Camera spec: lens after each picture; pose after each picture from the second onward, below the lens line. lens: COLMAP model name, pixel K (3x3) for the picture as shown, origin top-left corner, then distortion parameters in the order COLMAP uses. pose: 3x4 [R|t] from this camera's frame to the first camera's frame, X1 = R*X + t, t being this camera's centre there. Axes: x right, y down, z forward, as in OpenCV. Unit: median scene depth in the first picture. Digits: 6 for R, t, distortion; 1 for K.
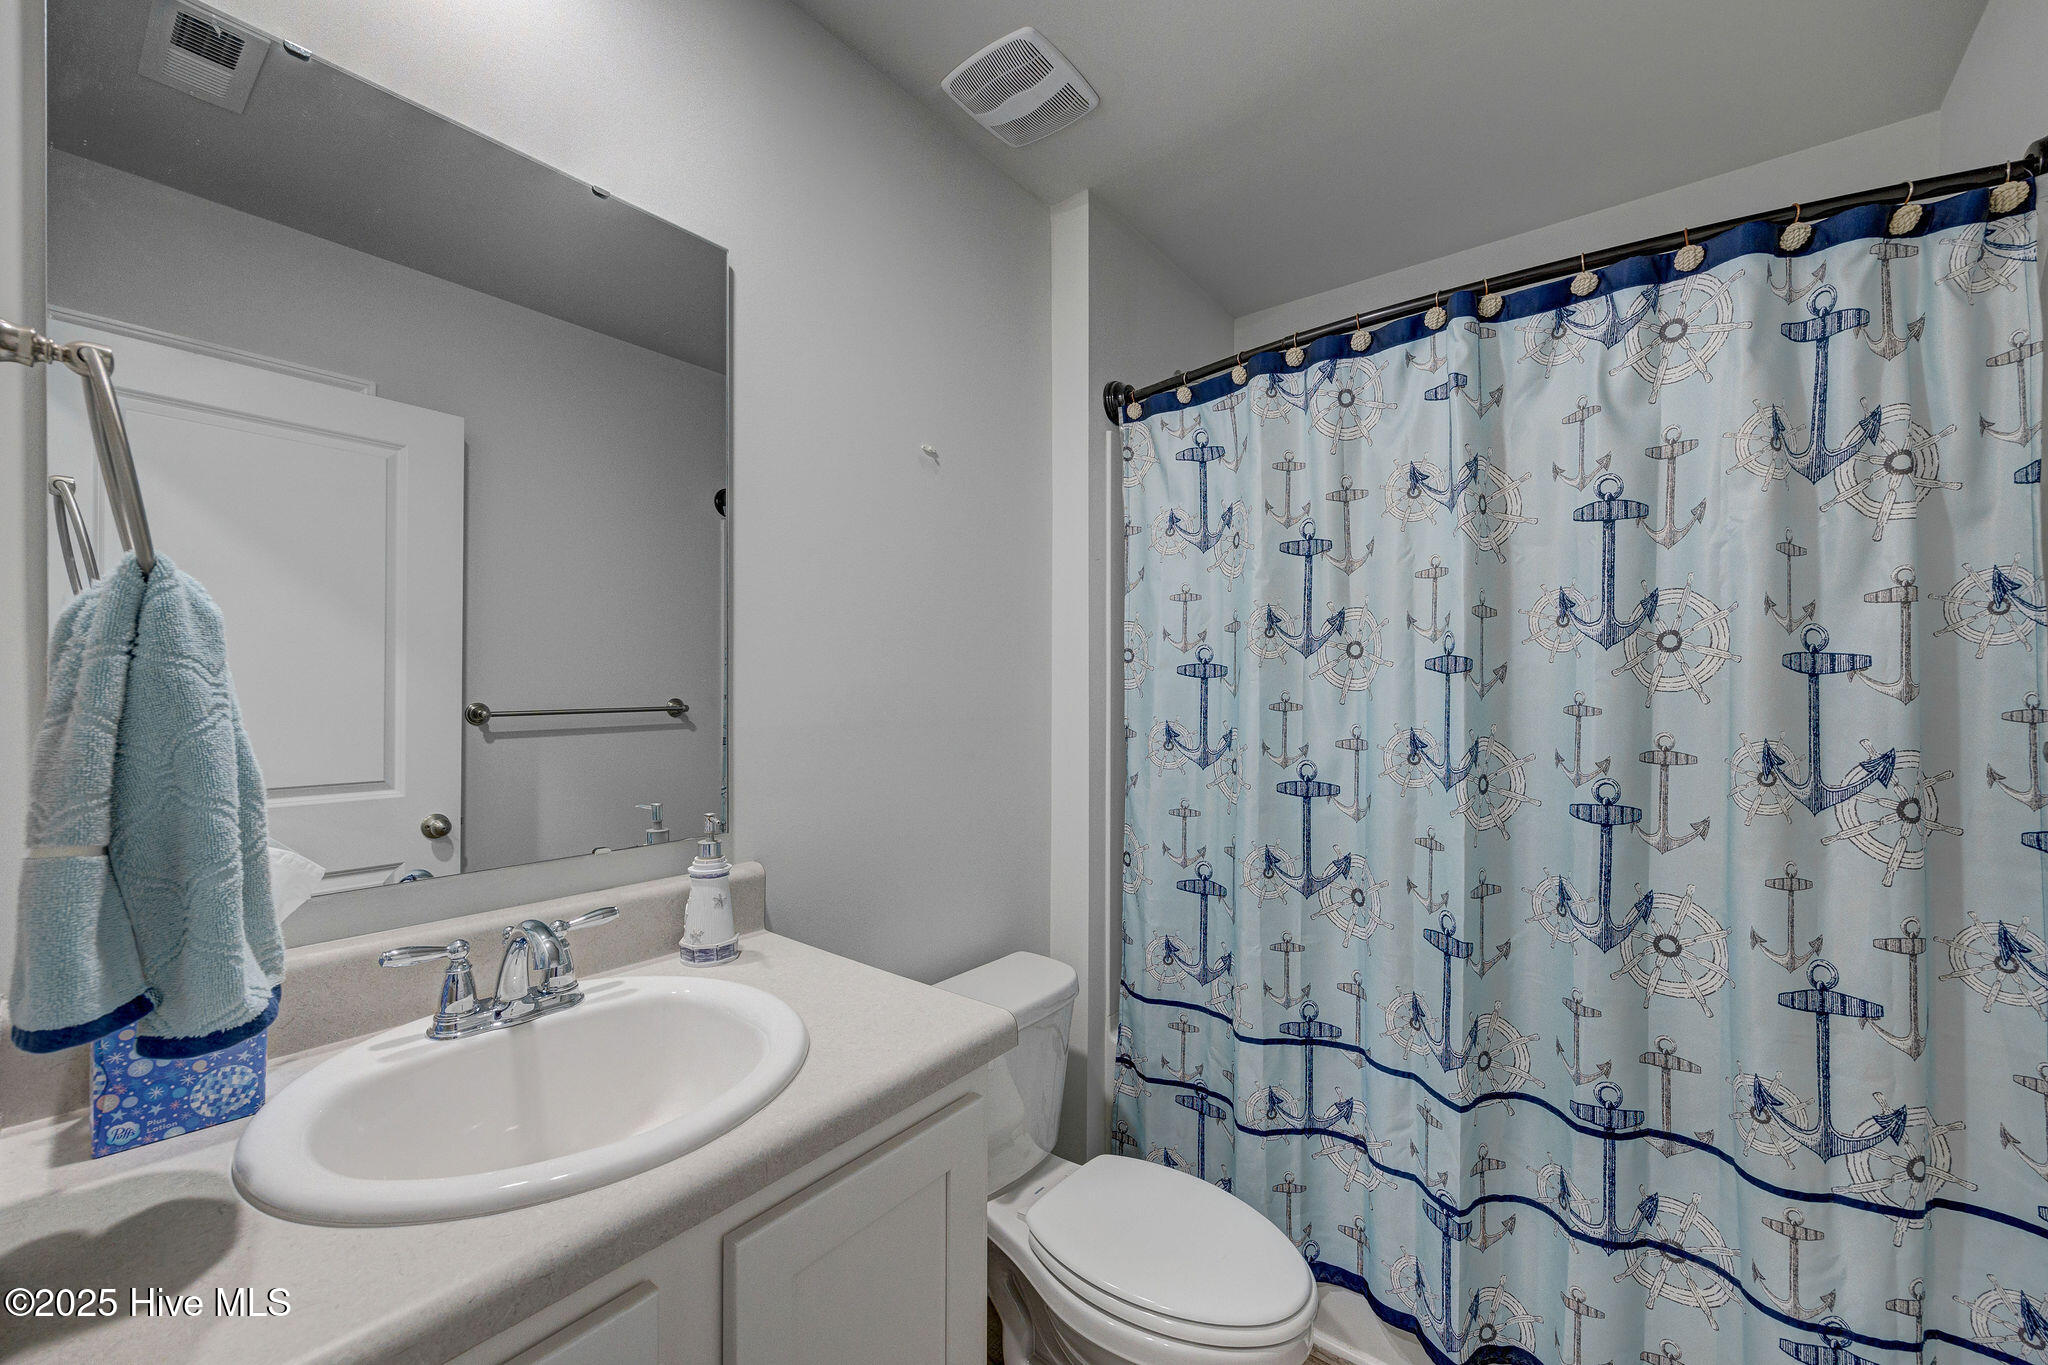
lens RADIAL K [[810.2, 0, 1072.0], [0, 810.2, 688.0], [0, 0, 1]] dist [0.004039, -0.000703]
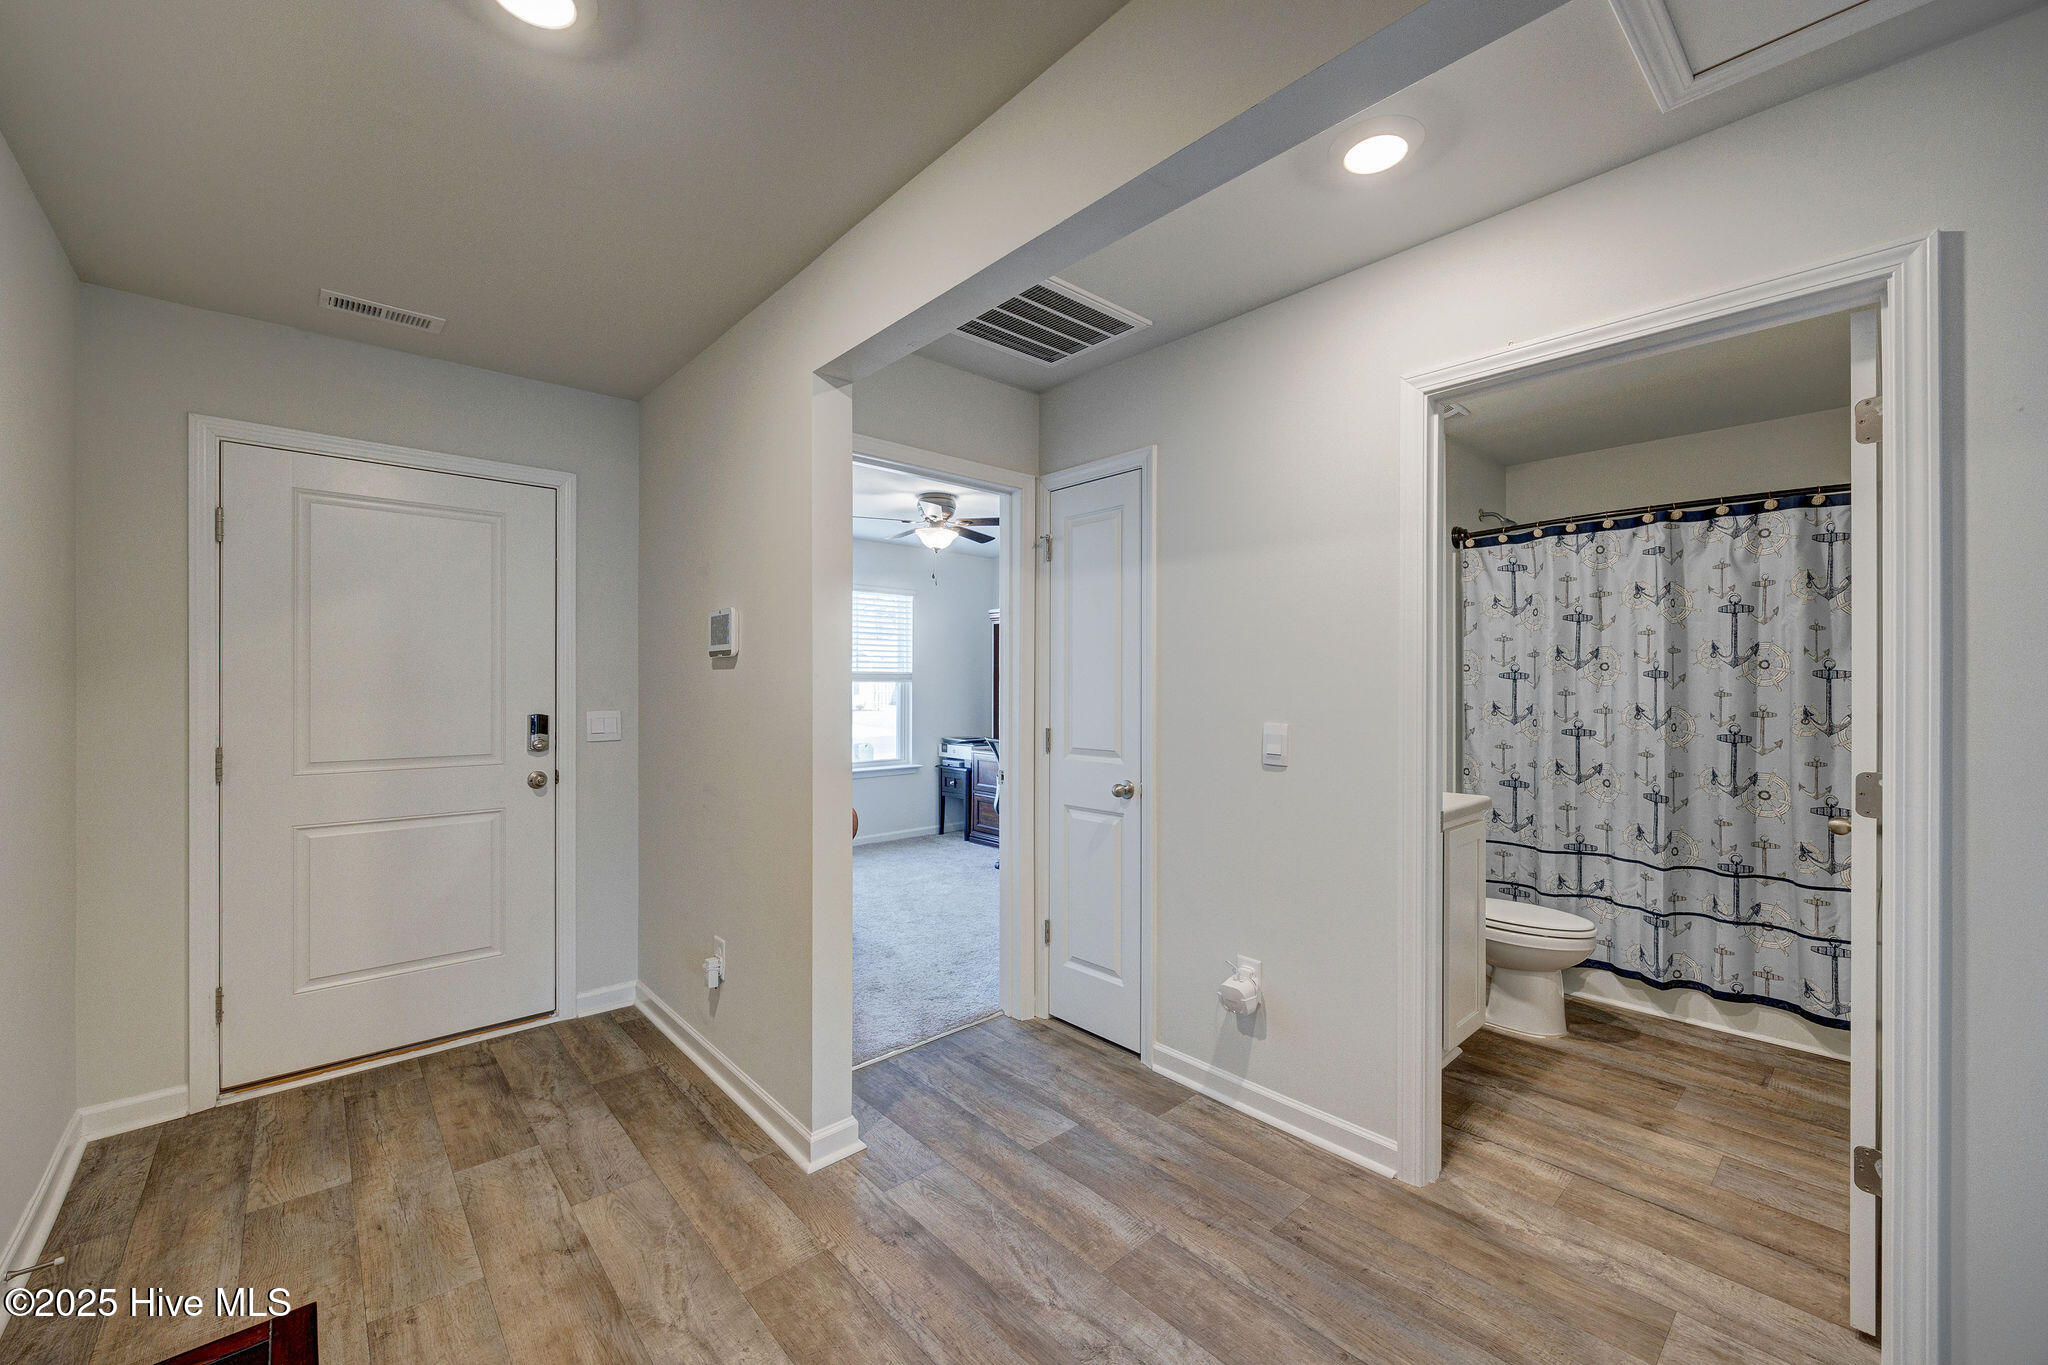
lens RADIAL K [[810.2, 0, 1029.8], [0, 810.2, 678.5], [0, 0, 1]] dist [0.004039, -0.000703]
pose [[0.979869, -0.001541, -0.199636, -0.792512], [0.000214, 0.999978, -0.006668, -0.002262], [0.199642, 0.006491, 0.979847, -1.562336]]
